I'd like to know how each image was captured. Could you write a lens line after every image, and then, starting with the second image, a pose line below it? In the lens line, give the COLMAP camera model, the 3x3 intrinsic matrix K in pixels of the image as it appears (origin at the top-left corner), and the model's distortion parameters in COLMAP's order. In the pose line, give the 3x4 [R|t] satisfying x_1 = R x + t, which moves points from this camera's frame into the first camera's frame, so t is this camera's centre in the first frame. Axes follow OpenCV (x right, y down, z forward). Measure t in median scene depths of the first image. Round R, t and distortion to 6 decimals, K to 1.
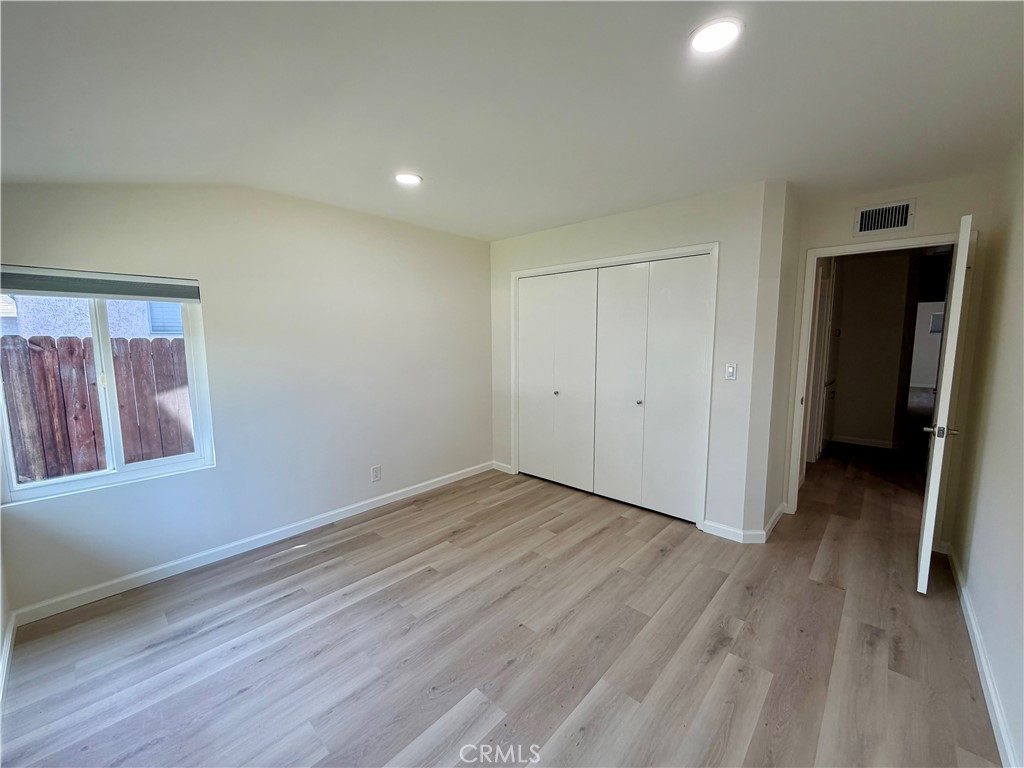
lens RADIAL K [[408.7, 0, 510.2], [0, 408.7, 383.9], [0, 0, 1]] dist [0.003016, 0.000306]
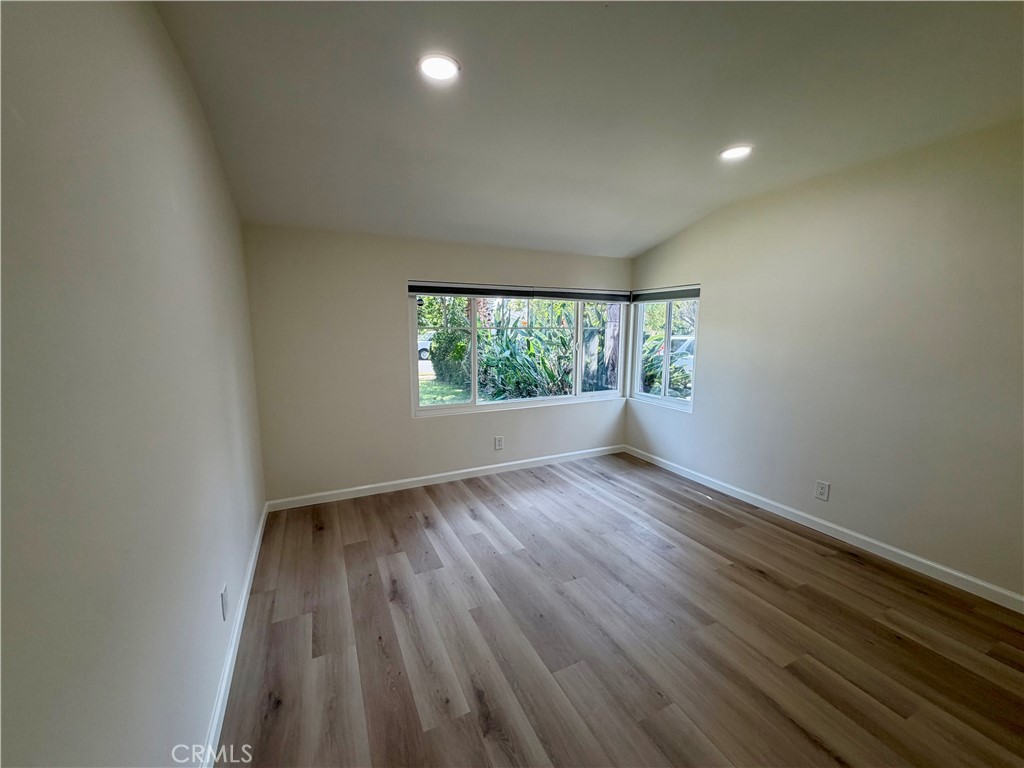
lens RADIAL K [[408.7, 0, 510.5], [0, 408.7, 384.3], [0, 0, 1]] dist [0.003016, 0.000306]
pose [[-0.365035, 0.134617, -0.921210, 0.960687], [-0.107680, 0.976745, 0.185402, -0.112236], [0.924746, 0.166874, -0.342050, 1.024418]]
